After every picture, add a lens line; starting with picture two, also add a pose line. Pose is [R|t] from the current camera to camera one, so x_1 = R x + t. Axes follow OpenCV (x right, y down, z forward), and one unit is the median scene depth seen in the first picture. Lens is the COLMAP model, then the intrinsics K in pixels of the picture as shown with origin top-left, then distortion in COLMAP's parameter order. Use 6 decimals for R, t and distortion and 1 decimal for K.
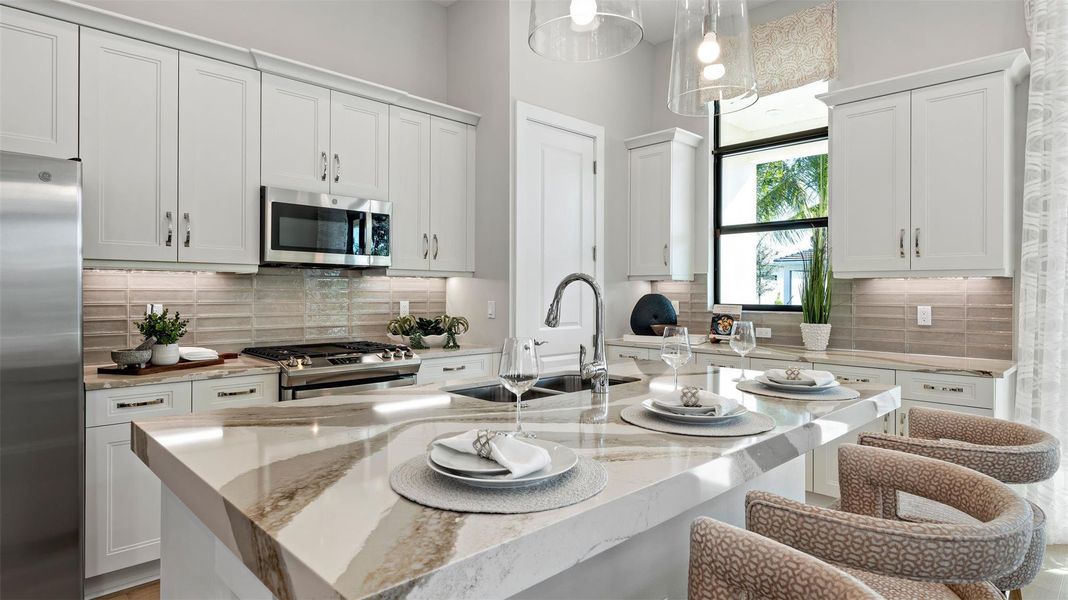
lens RADIAL K [[593.9, 0, 534.4], [0, 593.9, 294.4], [0, 0, 1]] dist [-0.000499, -0.000733]
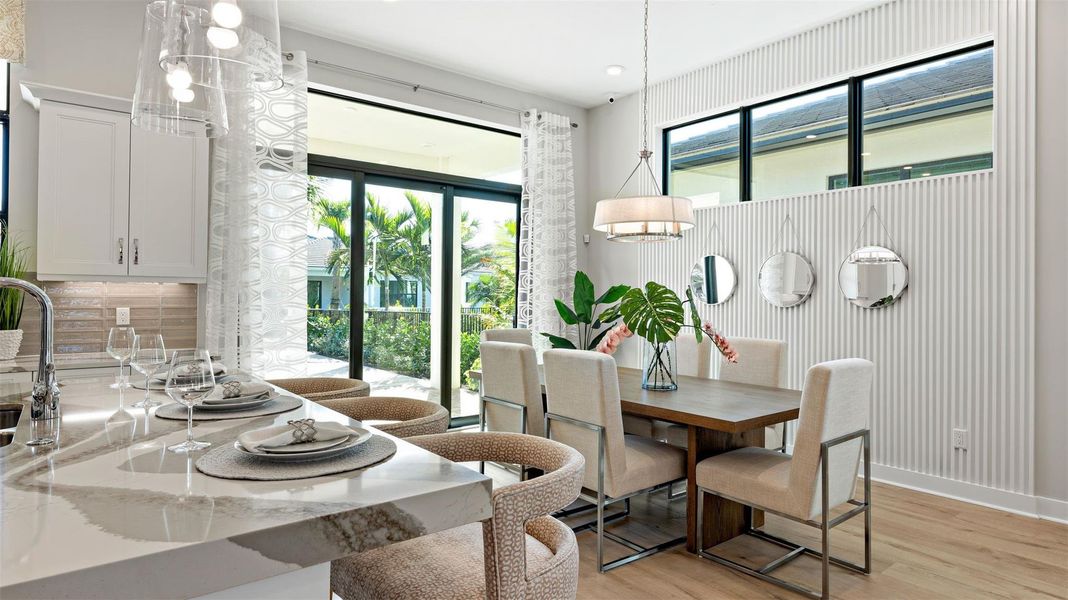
lens RADIAL K [[582.7, 0, 532.6], [0, 582.7, 284.3], [0, 0, 1]] dist [0.002966, -0.000329]
pose [[0.127312, 0.016440, 0.991726, -0.297553], [-0.002179, 0.999865, -0.016295, -0.007306], [-0.991860, -0.000086, 0.127331, 0.092912]]
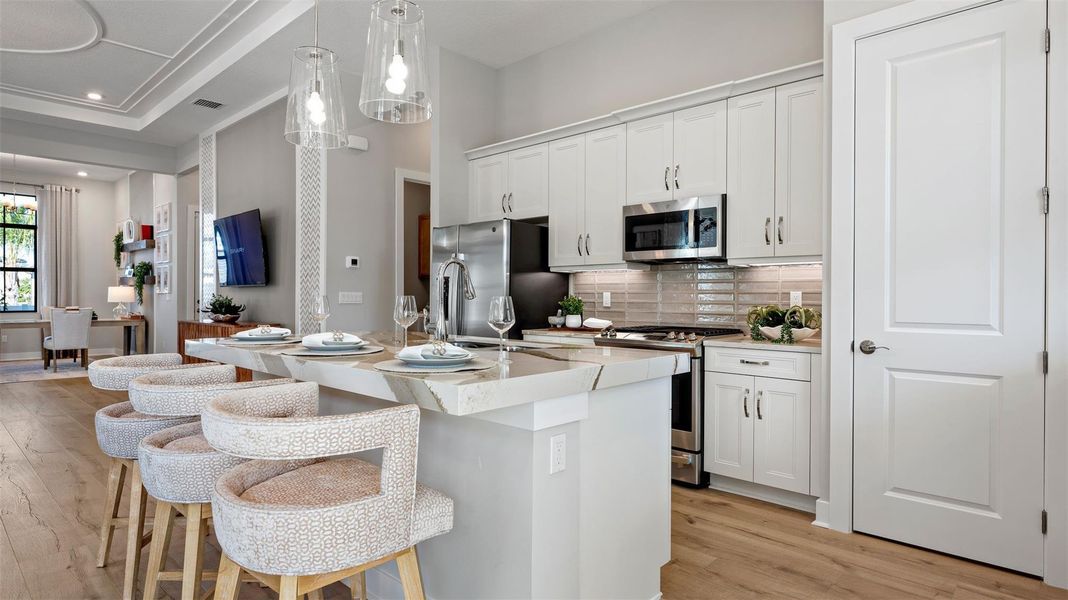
lens RADIAL K [[582.0, 0, 531.6], [0, 582.0, 299.7], [0, 0, 1]] dist [0.007761, -0.000464]
pose [[0.037130, 0.001367, -0.999309, 0.770859], [-0.007614, 0.999970, 0.001085, 0.030607], [0.999281, 0.007569, 0.037140, 0.638080]]
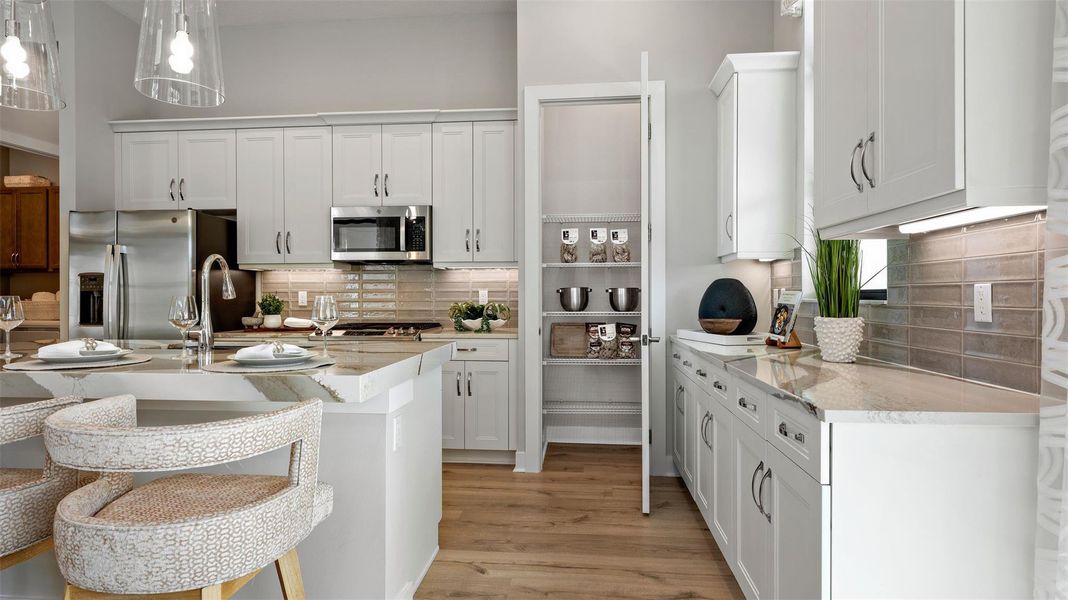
lens RADIAL K [[582.0, 0, 531.6], [0, 582.0, 299.7], [0, 0, 1]] dist [0.007761, -0.000464]
pose [[0.637612, 0.000070, -0.770358, 0.796727], [0.002373, 0.999995, 0.002055, 0.031588], [0.770354, -0.003139, 0.637608, 0.417316]]
